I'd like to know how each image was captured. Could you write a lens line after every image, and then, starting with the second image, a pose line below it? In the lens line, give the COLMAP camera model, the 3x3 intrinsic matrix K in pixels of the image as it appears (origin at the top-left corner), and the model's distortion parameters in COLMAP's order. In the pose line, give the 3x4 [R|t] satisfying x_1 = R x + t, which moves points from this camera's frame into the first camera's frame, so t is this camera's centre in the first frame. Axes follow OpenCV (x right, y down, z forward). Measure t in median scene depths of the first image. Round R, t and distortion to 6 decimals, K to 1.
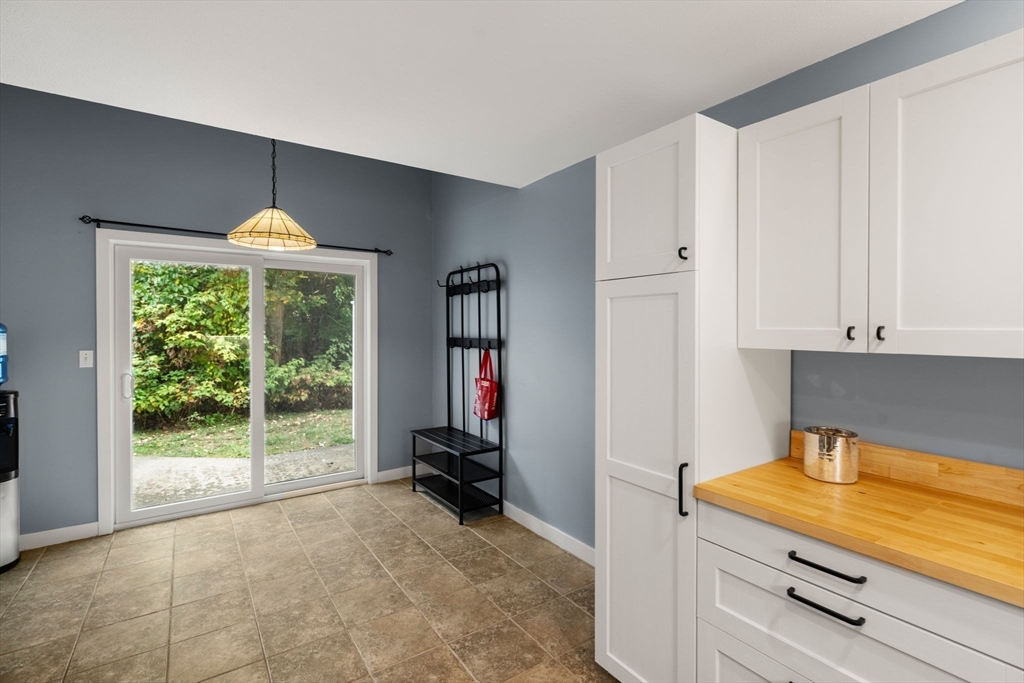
lens RADIAL K [[472.8, 0, 507.0], [0, 472.8, 333.2], [0, 0, 1]] dist [-0.002714, 0.001575]
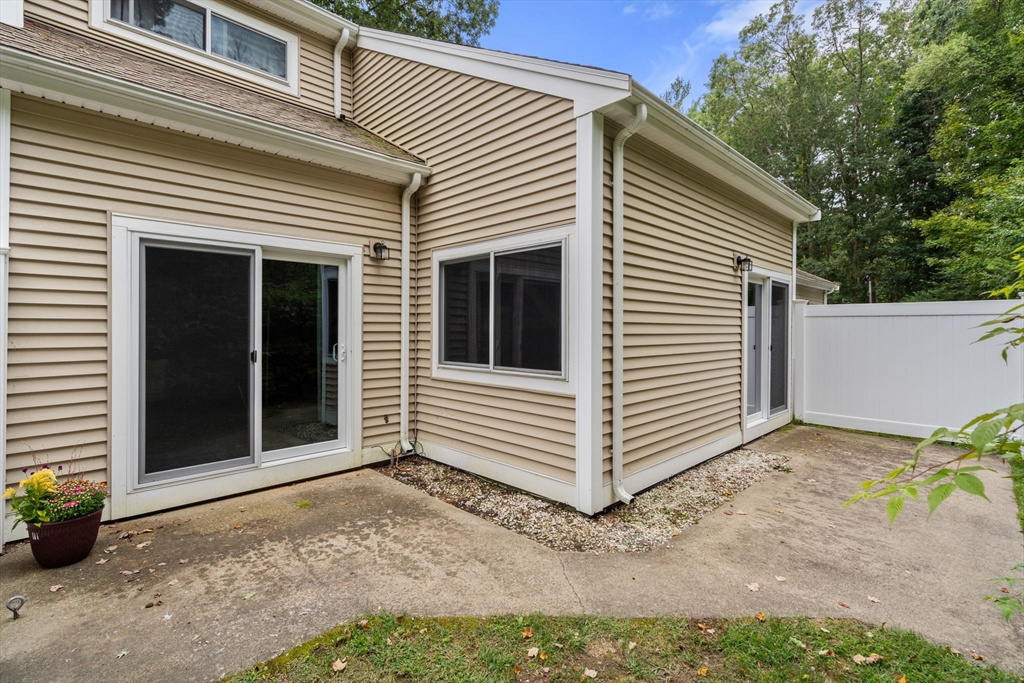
lens RADIAL K [[472.8, 0, 504.2], [0, 472.8, 343.1], [0, 0, 1]] dist [-0.002714, 0.001575]
pose [[-0.985521, 0.009079, -0.169307, -0.727380], [0.002355, 0.999202, 0.039874, 0.015800], [0.169534, 0.038898, -0.984756, 1.724506]]
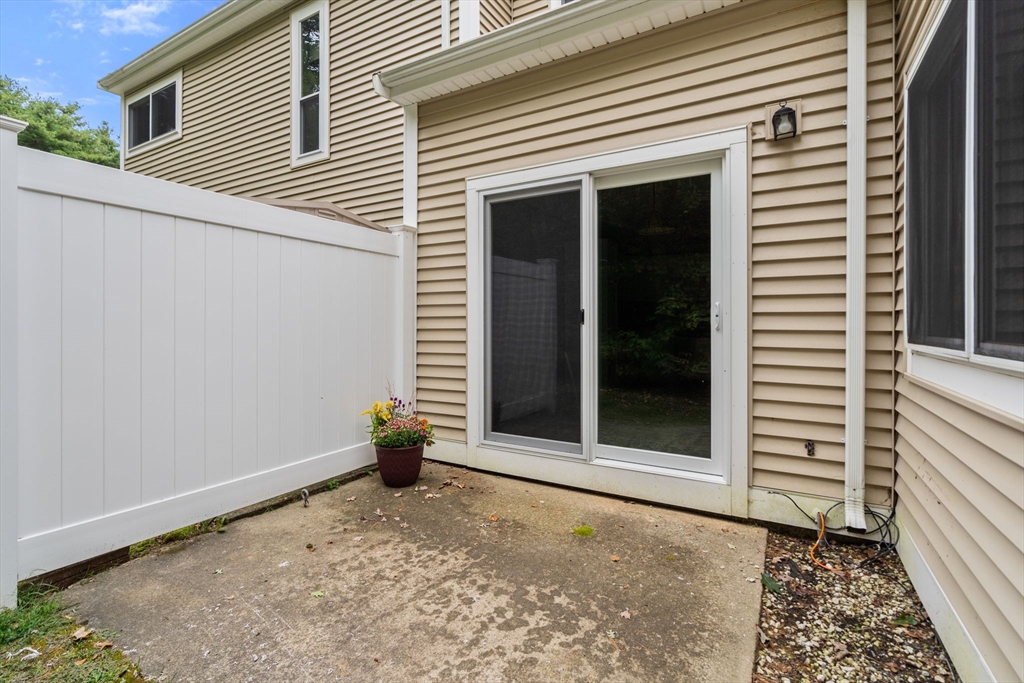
lens RADIAL K [[472.8, 0, 510.6], [0, 472.8, 326.6], [0, 0, 1]] dist [-0.002714, 0.001575]
pose [[-0.428597, -0.000720, 0.903495, -0.986446], [0.008600, 0.999951, 0.004876, 0.082297], [-0.903455, 0.009859, -0.428570, 1.184417]]
